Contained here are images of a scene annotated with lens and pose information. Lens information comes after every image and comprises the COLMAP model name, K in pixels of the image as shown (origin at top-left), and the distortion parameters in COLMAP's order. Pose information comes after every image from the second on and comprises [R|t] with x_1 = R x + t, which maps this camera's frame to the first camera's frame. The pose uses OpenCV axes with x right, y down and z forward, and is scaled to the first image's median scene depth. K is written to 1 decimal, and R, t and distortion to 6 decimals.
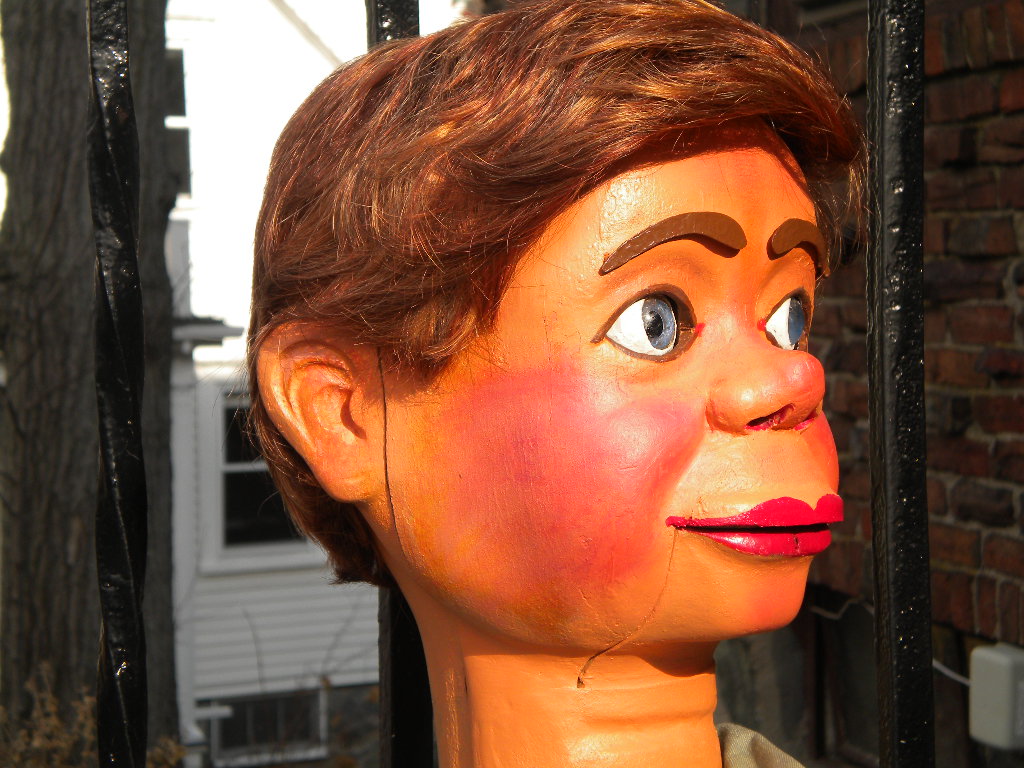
lens RADIAL K [[2350.0, 0, 512.0], [0, 2350.0, 384.0], [0, 0, 1]] dist [1.531598, -11.708672]
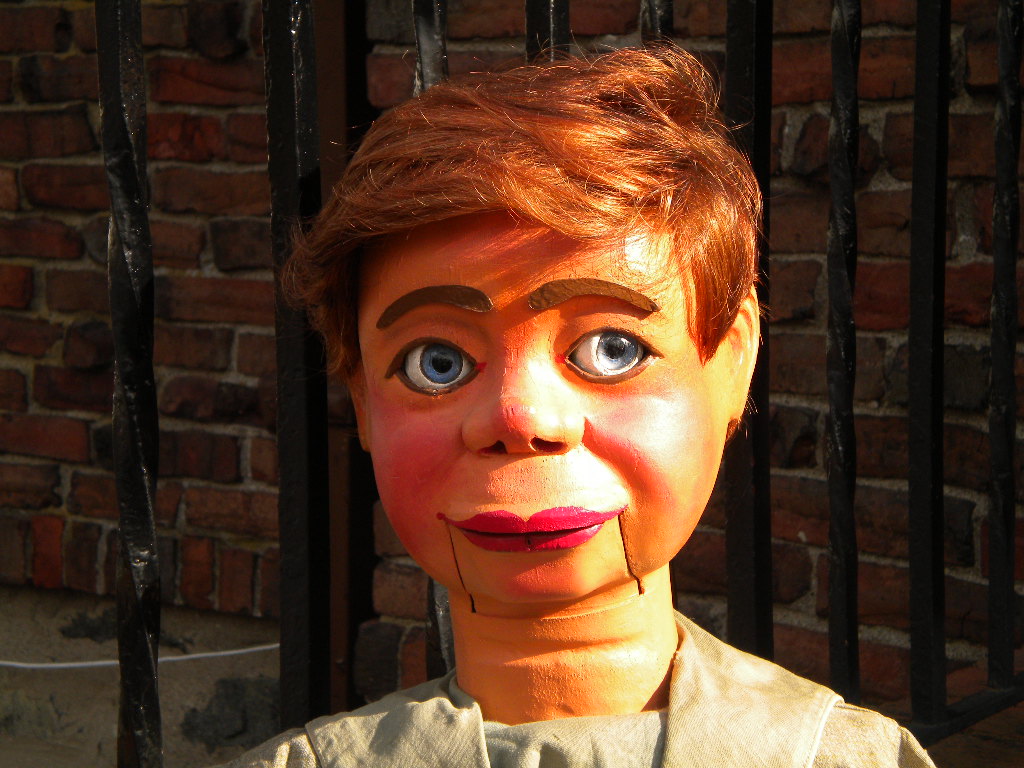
lens RADIAL K [[2350.0, 0, 512.0], [0, 2350.0, 384.0], [0, 0, 1]] dist [1.531598, -11.708672]
pose [[0.790656, -0.062652, 0.609047, -0.653618], [0.026446, 0.997317, 0.068261, -0.067145], [-0.611690, -0.037864, 0.790191, -0.004246]]
